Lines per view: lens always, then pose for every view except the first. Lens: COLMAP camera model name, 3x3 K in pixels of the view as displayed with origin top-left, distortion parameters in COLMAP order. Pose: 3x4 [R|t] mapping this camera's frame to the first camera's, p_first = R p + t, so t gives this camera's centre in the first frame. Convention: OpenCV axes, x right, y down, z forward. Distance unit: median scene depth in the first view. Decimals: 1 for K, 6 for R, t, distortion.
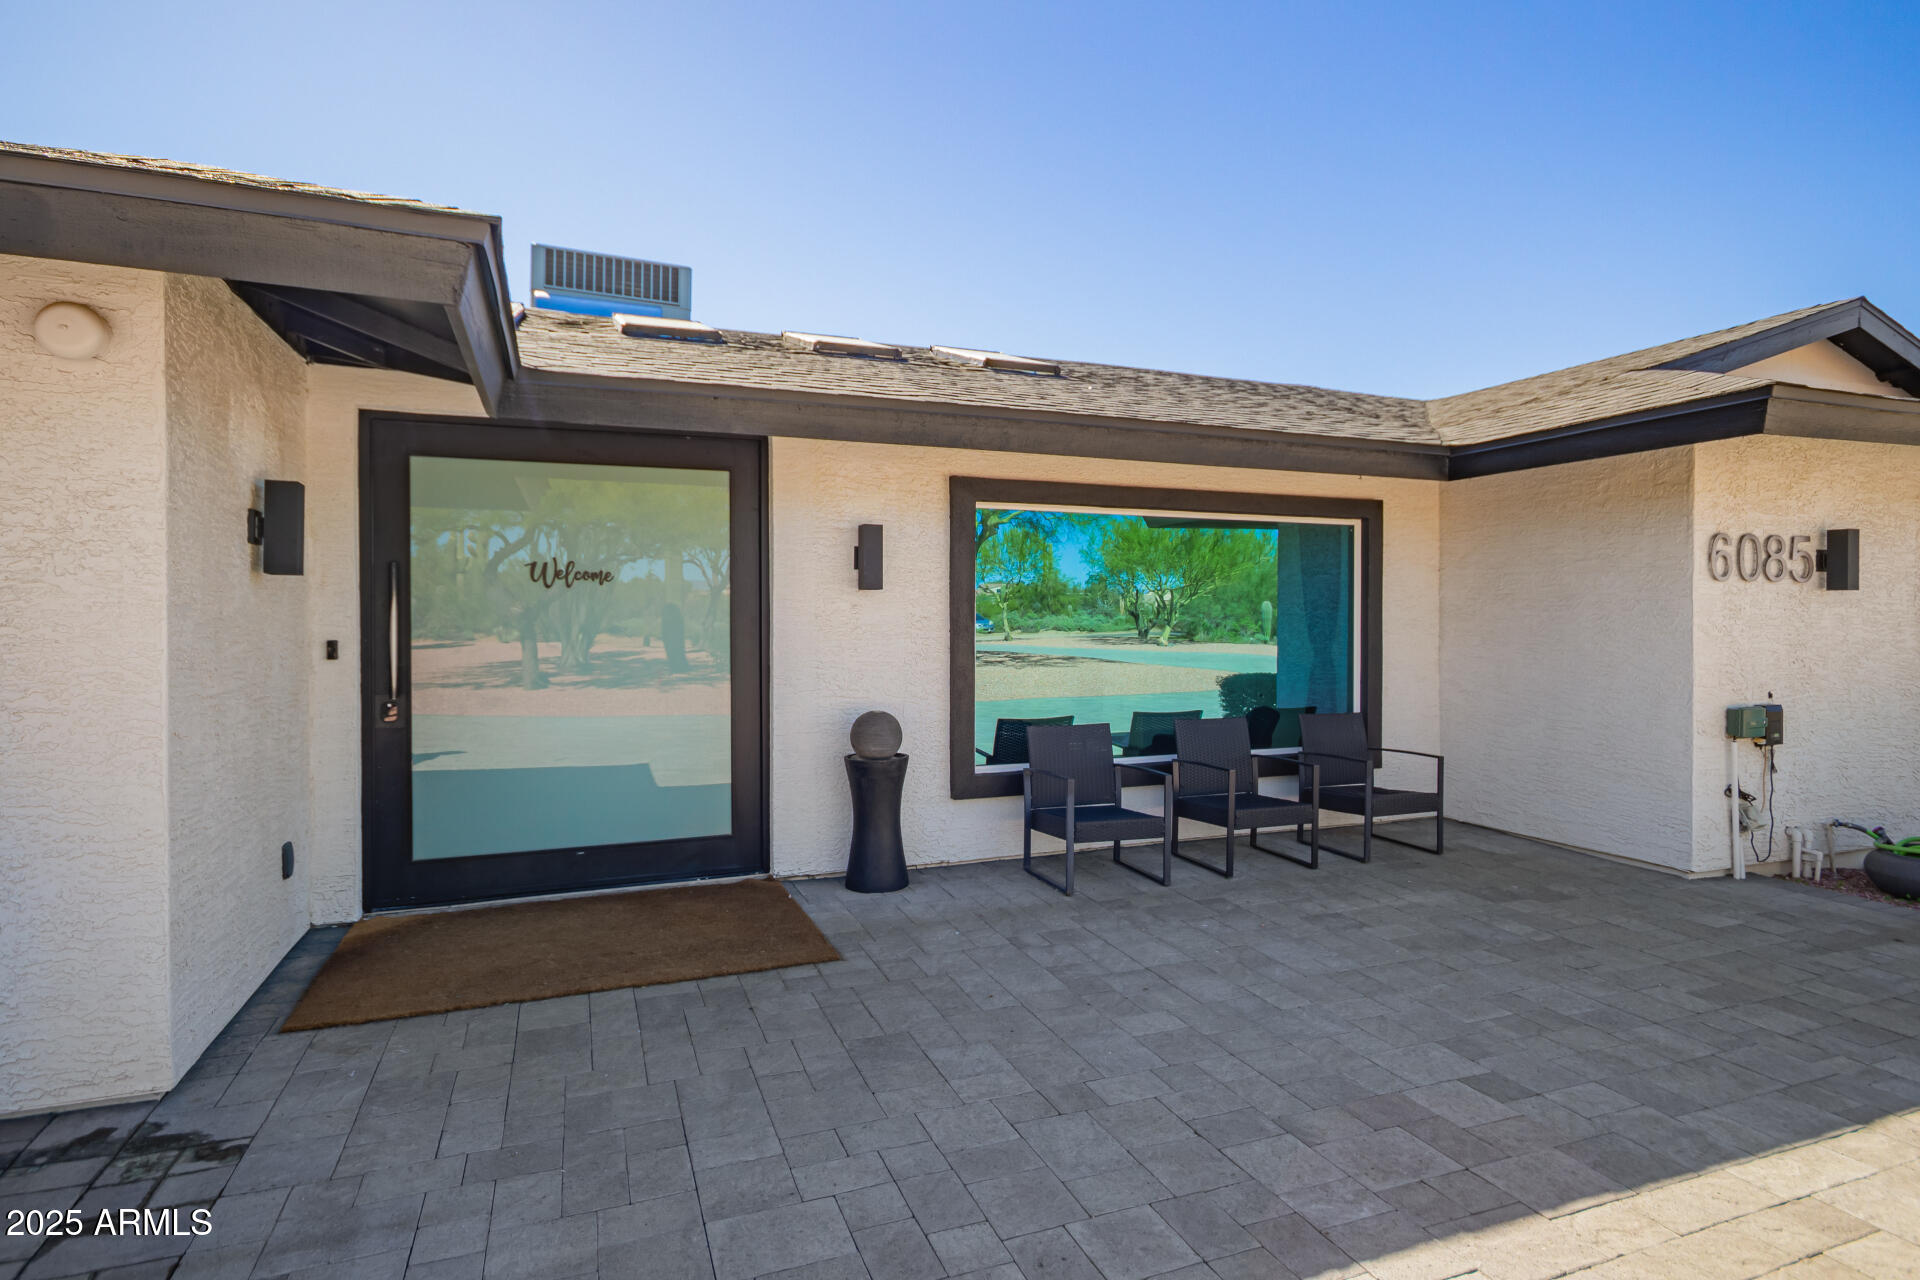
lens RADIAL K [[992.1, 0, 964.4], [0, 992.1, 636.1], [0, 0, 1]] dist [0.002636, 0.000101]
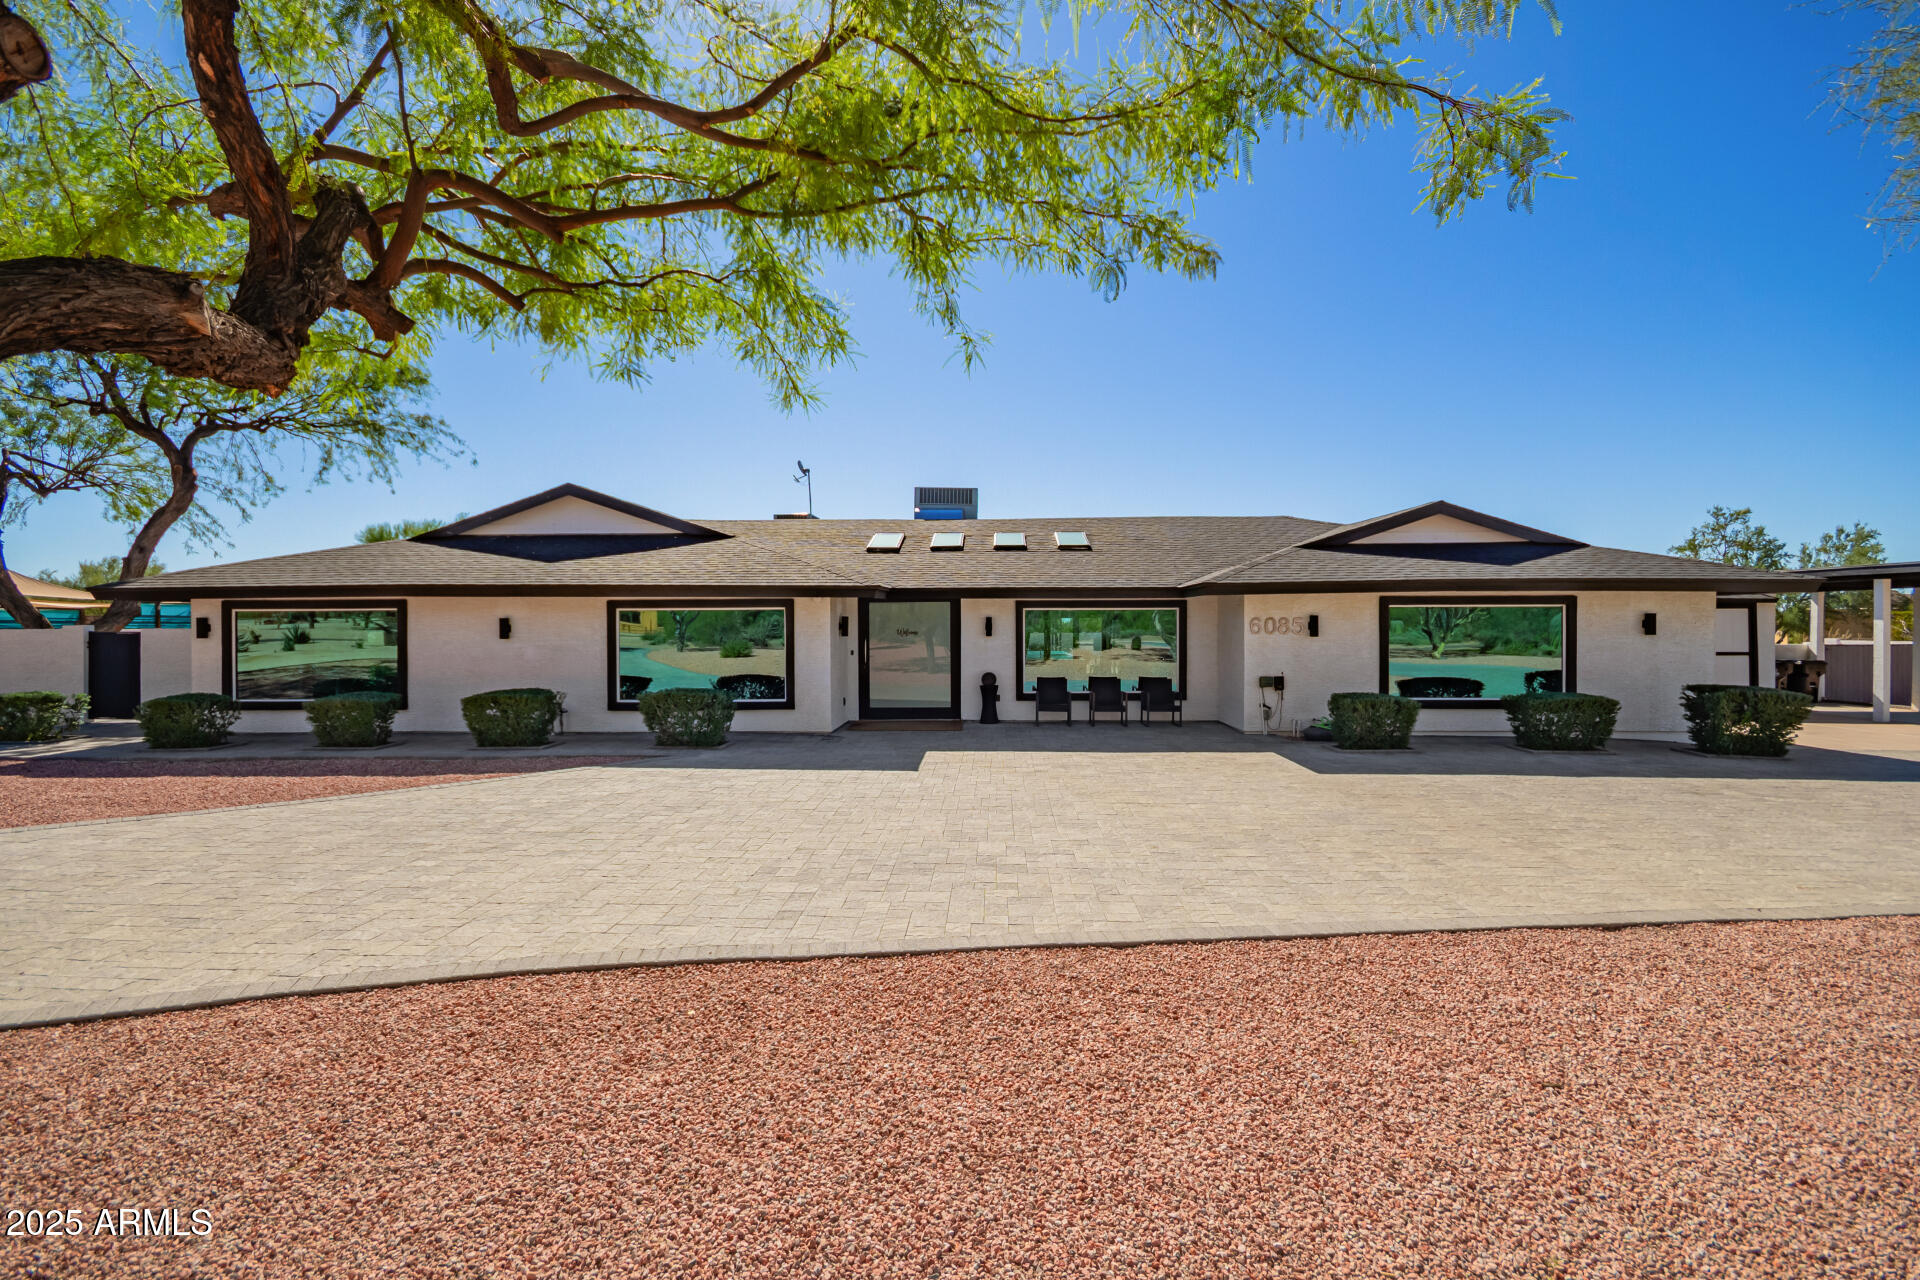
lens RADIAL K [[898.7, 0, 957.8], [0, 898.7, 640.1], [0, 0, 1]] dist [0.011842, -0.002163]
pose [[0.912410, 0.001586, -0.409275, 1.050079], [-0.004057, 0.999978, -0.005171, -0.019492], [0.409258, 0.006378, 0.912397, -1.817098]]
